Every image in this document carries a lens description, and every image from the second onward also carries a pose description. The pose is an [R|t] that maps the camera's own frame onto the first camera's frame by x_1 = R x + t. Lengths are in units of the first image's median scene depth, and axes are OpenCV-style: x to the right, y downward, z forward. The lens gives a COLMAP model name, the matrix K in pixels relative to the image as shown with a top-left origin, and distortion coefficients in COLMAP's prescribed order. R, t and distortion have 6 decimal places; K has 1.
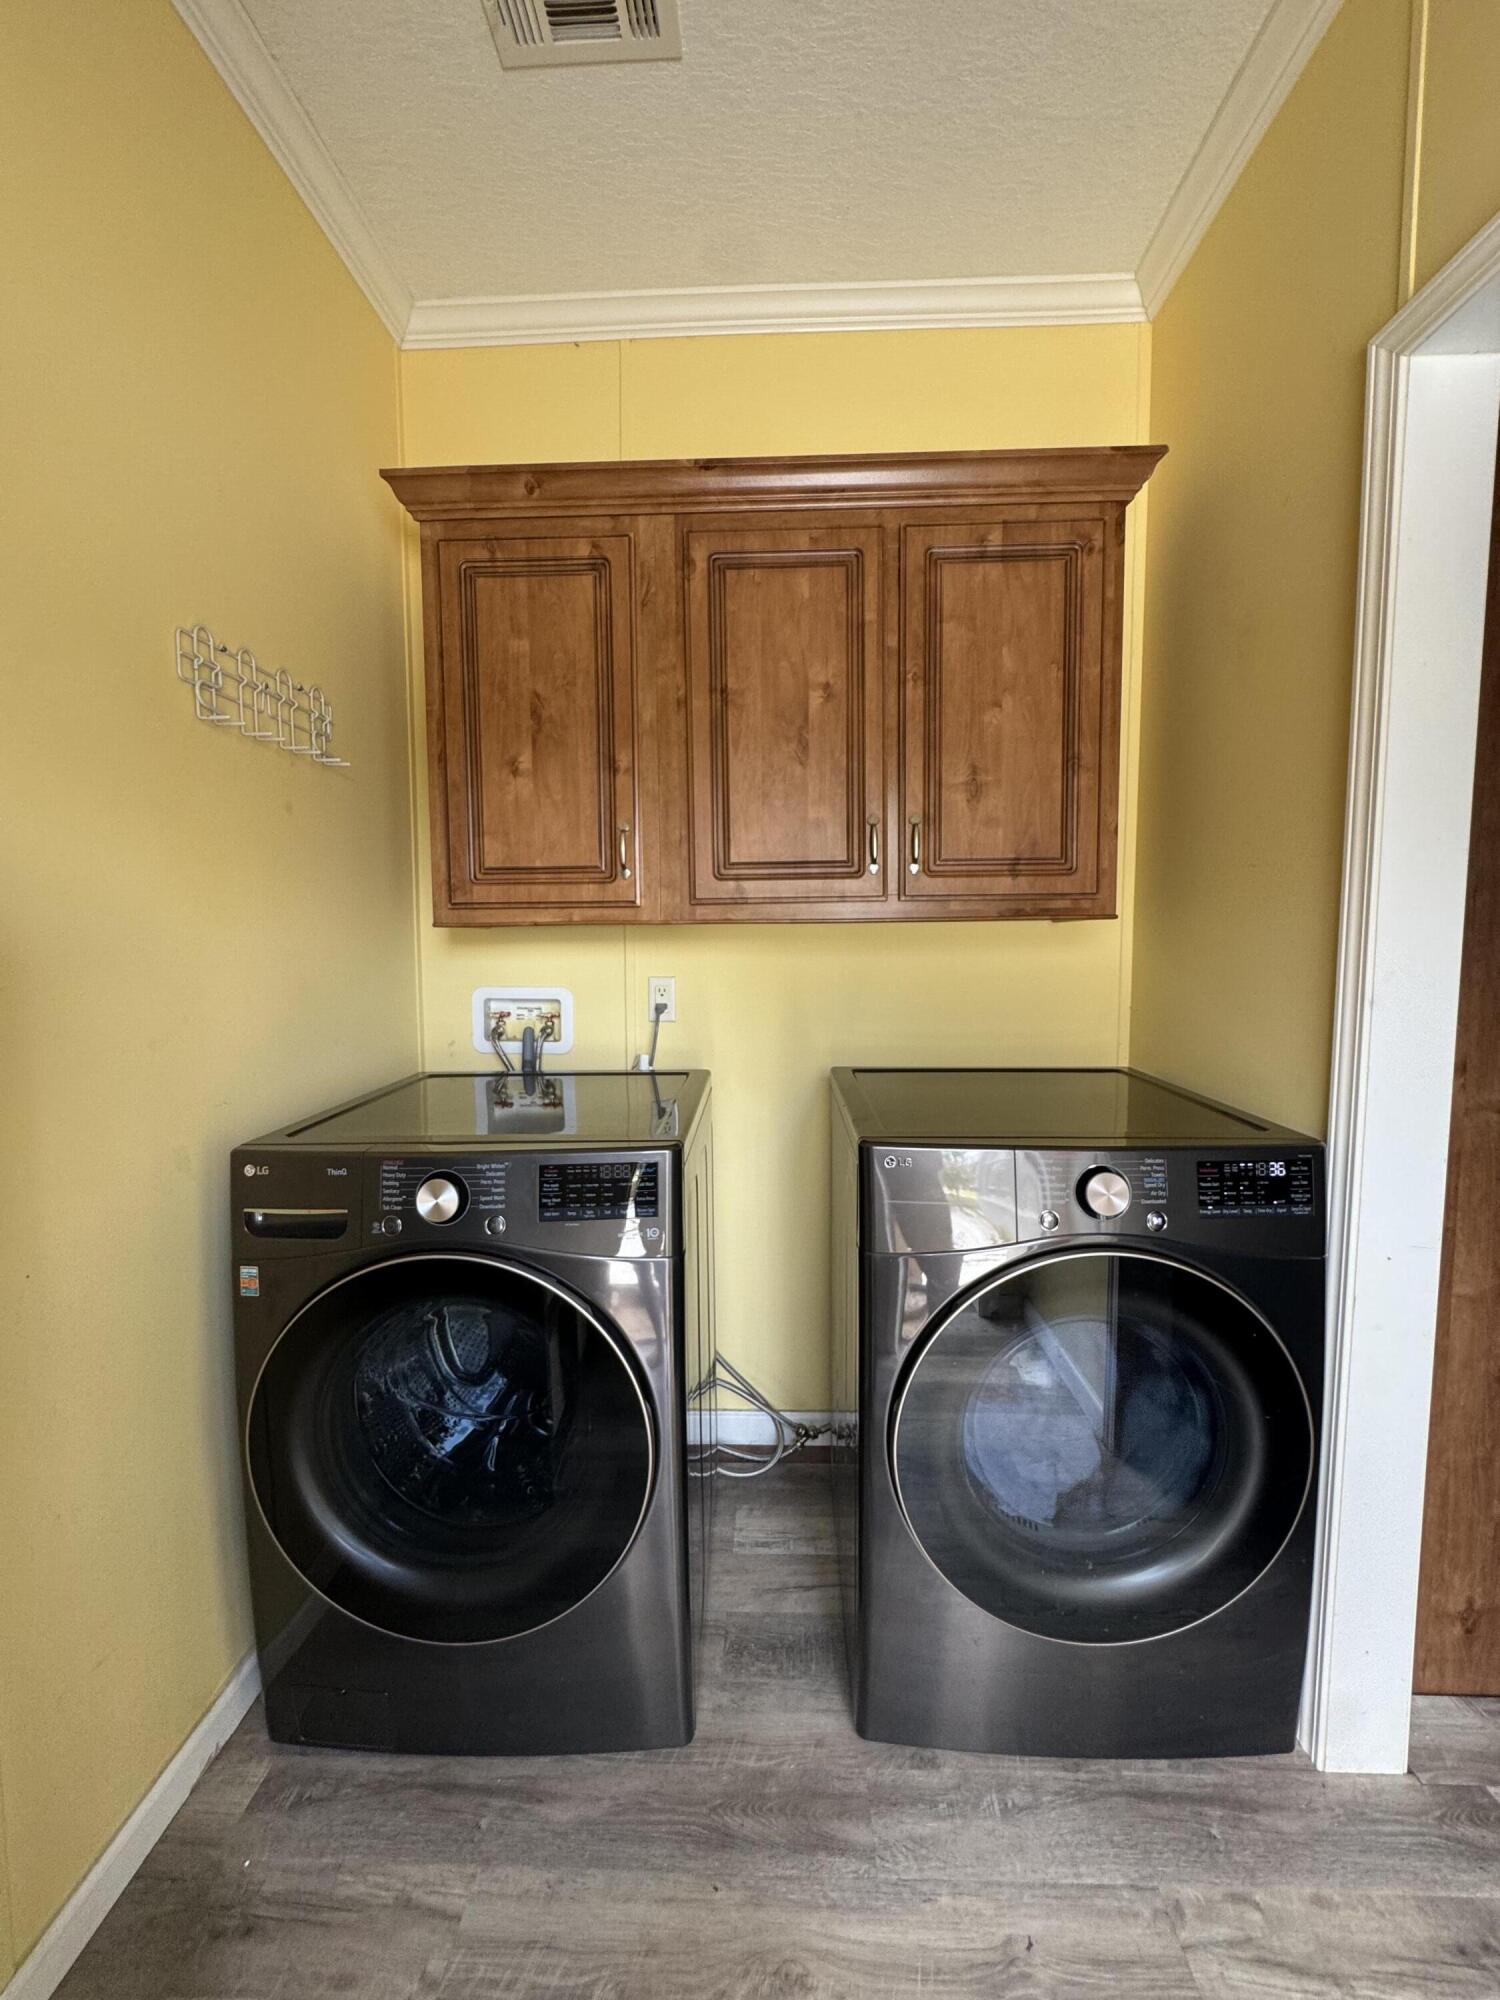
lens RADIAL K [[797.2, 0, 741.2], [0, 797.2, 1002.7], [0, 0, 1]] dist [-0.002876, 0.000693]
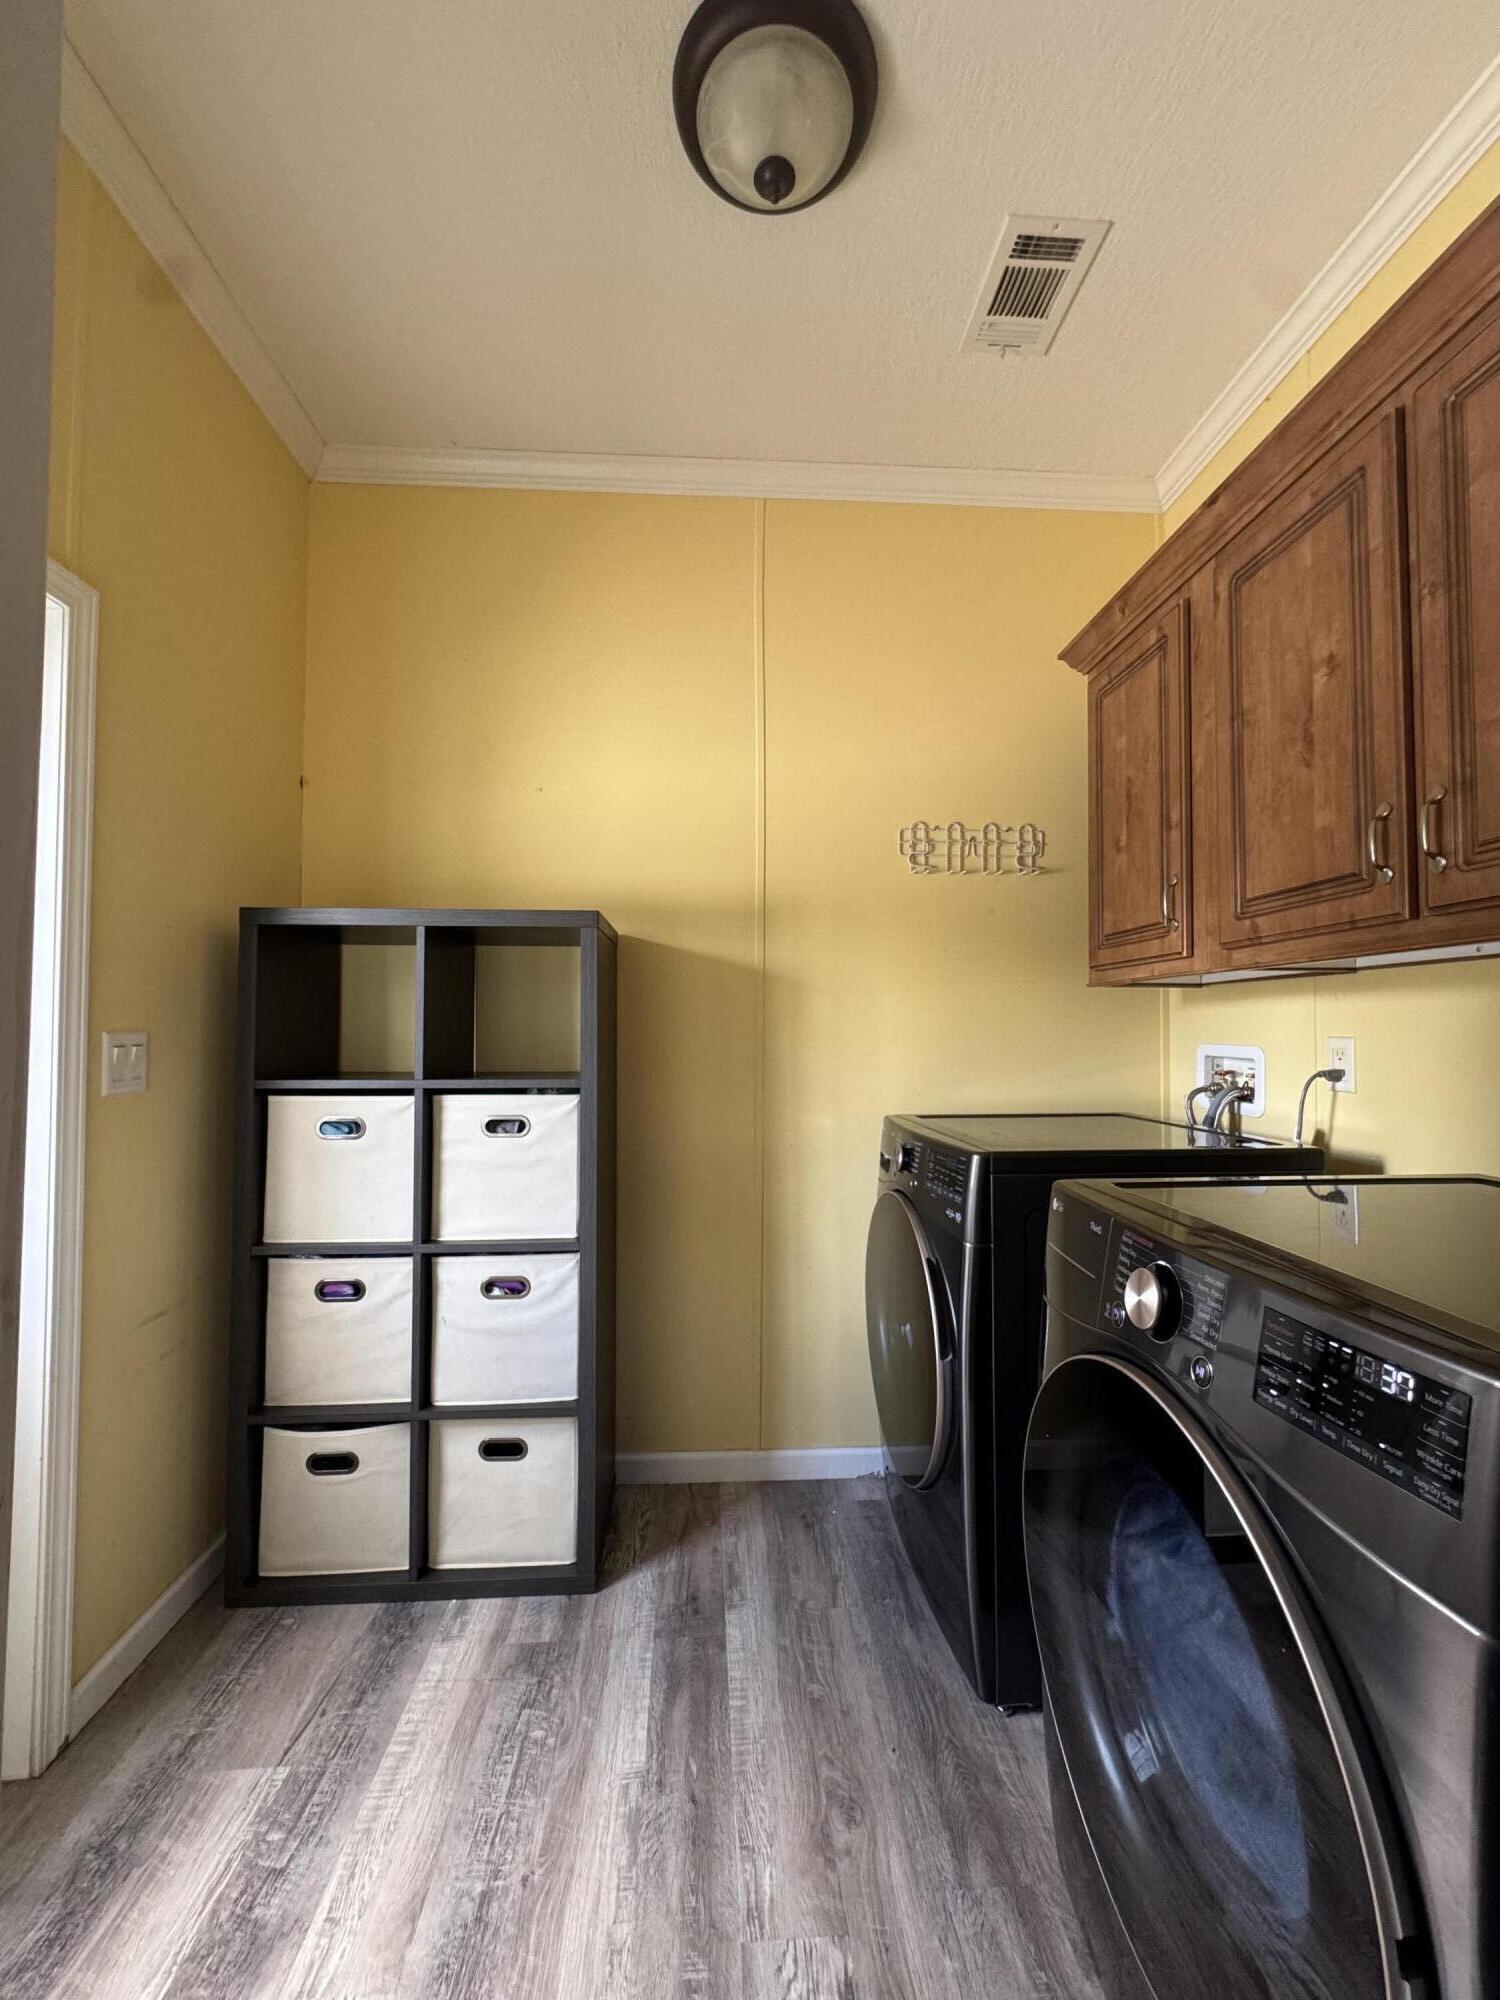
lens RADIAL K [[797.2, 0, 753.1], [0, 797.2, 1012.8], [0, 0, 1]] dist [-0.002876, 0.000693]
pose [[0.103045, -0.012773, -0.994595, 0.835142], [-0.089196, 0.995770, -0.022029, 0.018998], [0.990669, 0.090984, 0.101470, 0.392479]]
